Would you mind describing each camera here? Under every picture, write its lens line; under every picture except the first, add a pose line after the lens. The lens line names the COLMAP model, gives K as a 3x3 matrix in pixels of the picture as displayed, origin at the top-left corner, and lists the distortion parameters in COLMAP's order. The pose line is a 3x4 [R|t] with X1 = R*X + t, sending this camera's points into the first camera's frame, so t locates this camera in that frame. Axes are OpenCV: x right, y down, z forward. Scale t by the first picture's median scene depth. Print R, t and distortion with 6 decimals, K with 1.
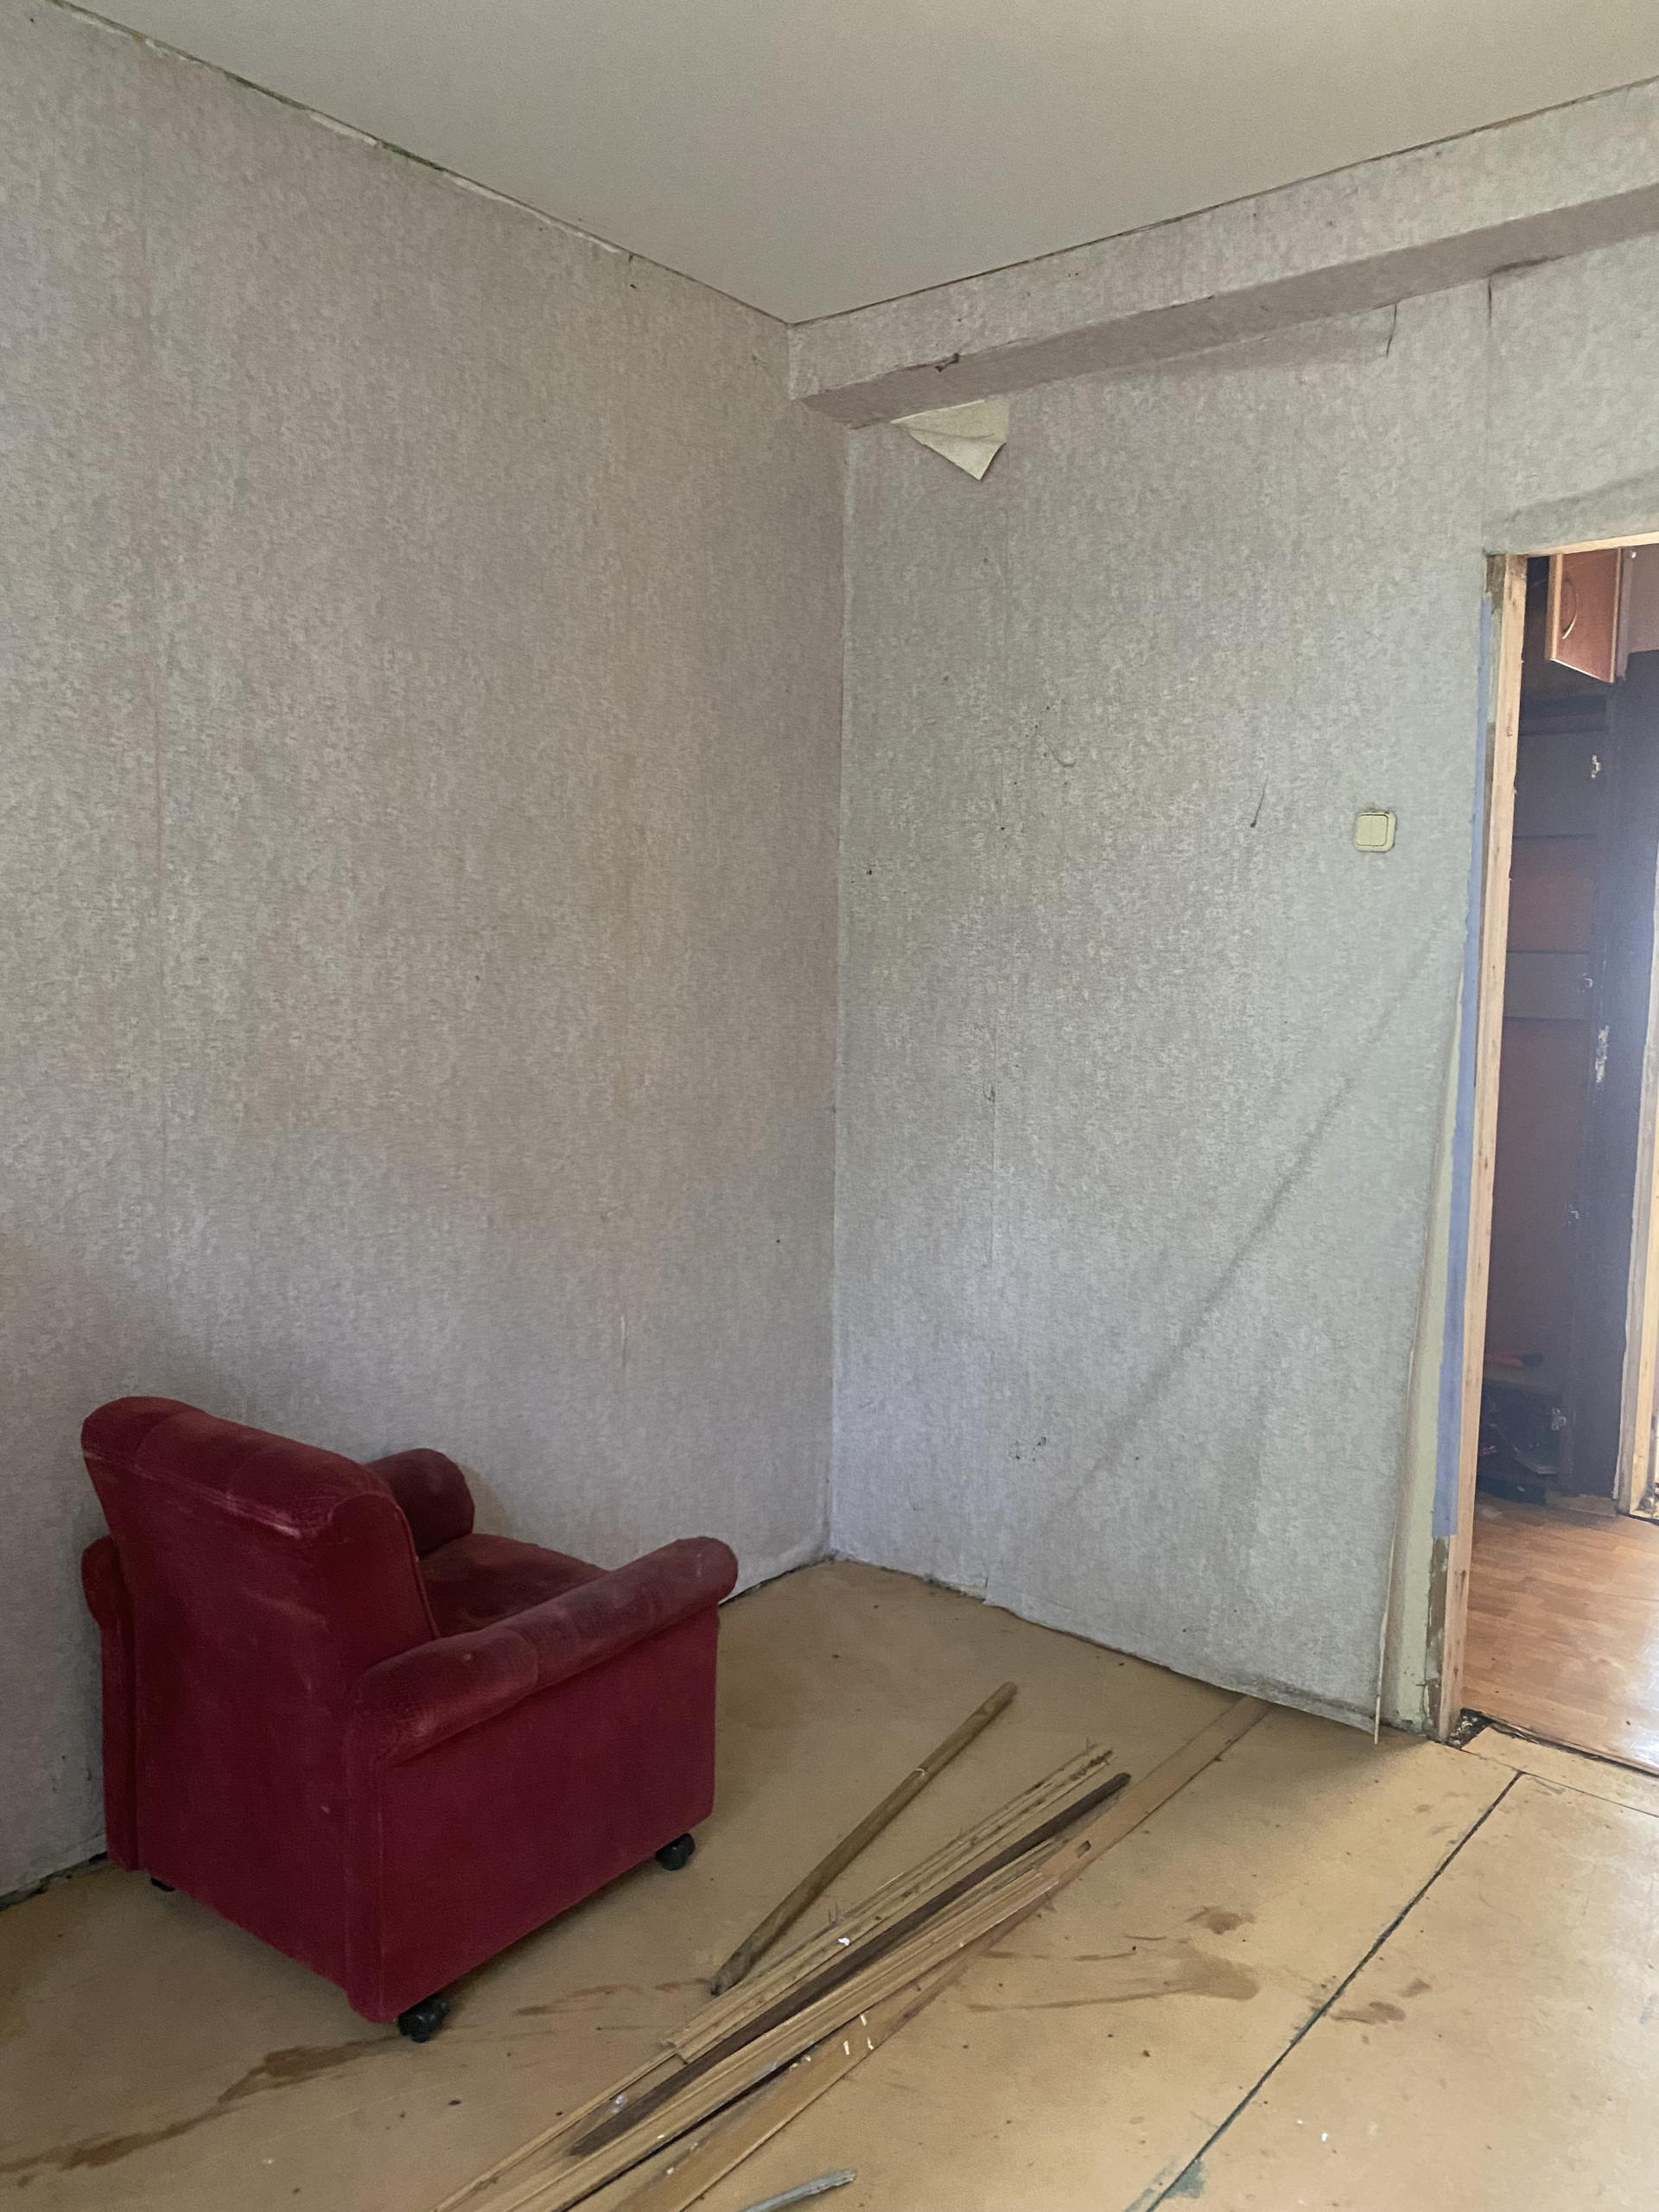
lens RADIAL K [[1658.6, 0, 825.6], [0, 1658.6, 1064.2], [0, 0, 1]] dist [0.012716, -0.030161]
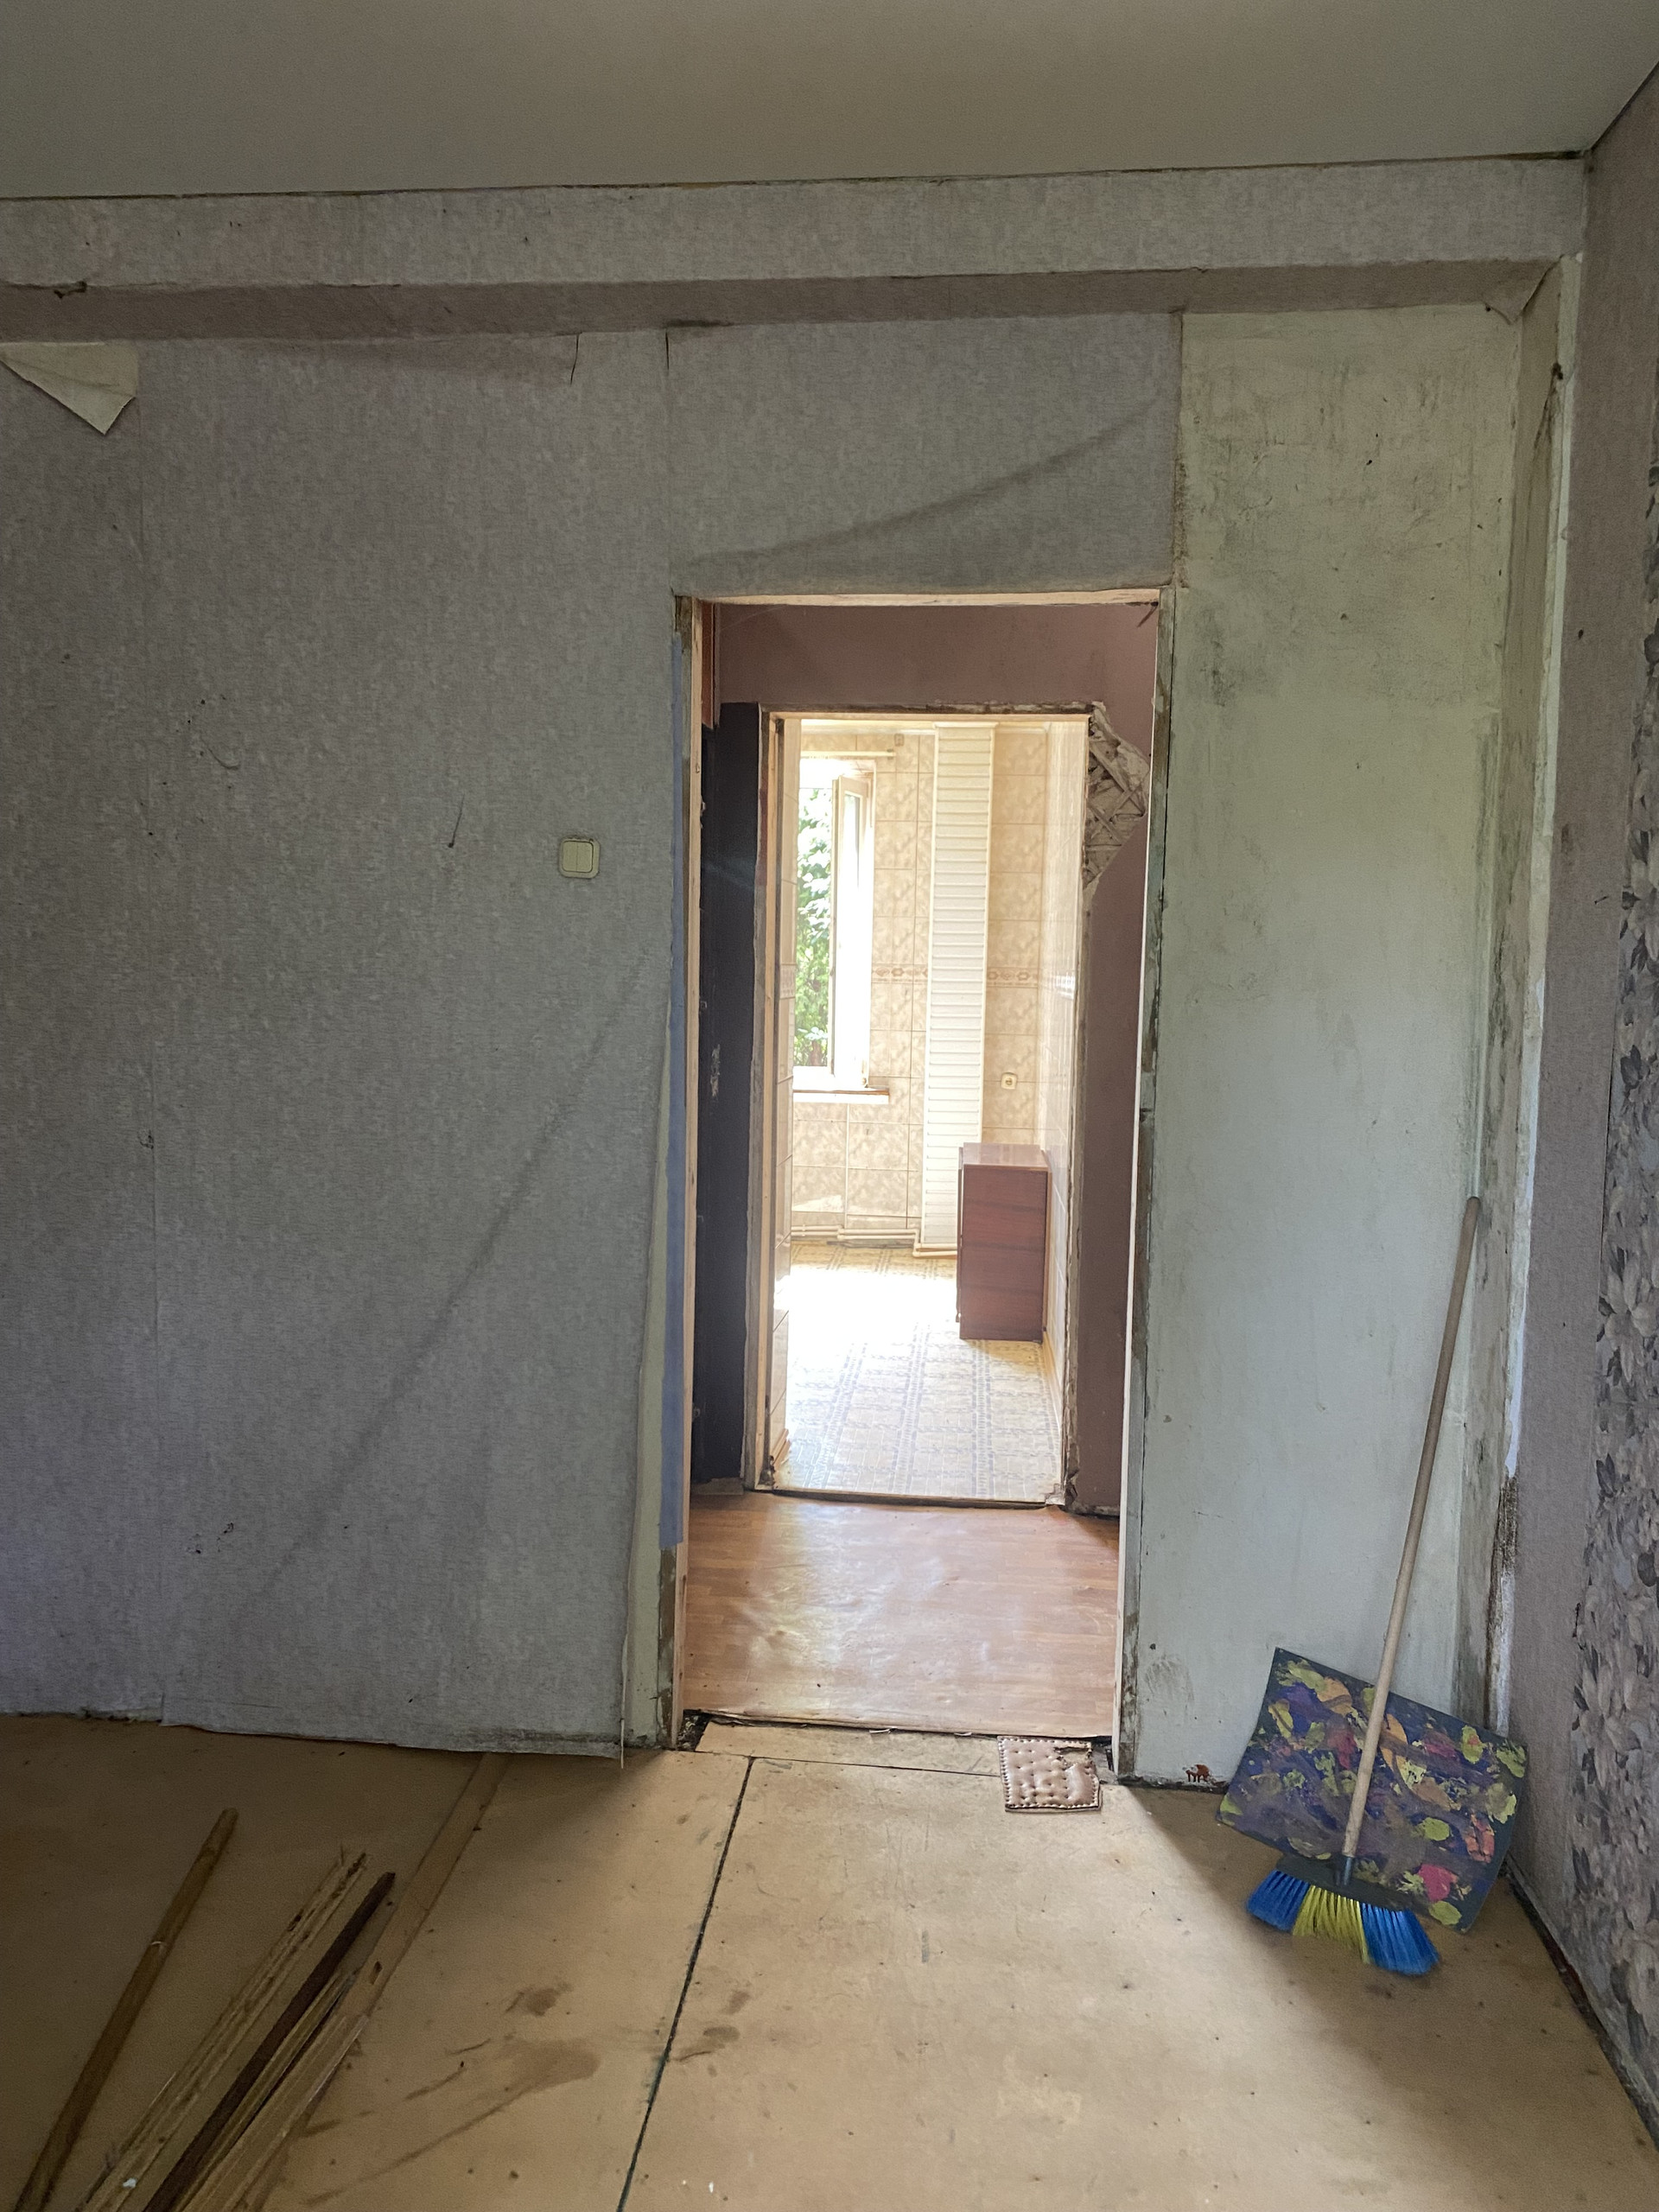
lens RADIAL K [[1658.6, 0, 825.6], [0, 1658.6, 1064.2], [0, 0, 1]] dist [0.012716, -0.030161]
pose [[0.819875, -0.029665, 0.571773, -0.120693], [0.038321, 0.999261, -0.003104, -0.005919], [-0.571259, 0.024455, 0.820406, 0.094052]]
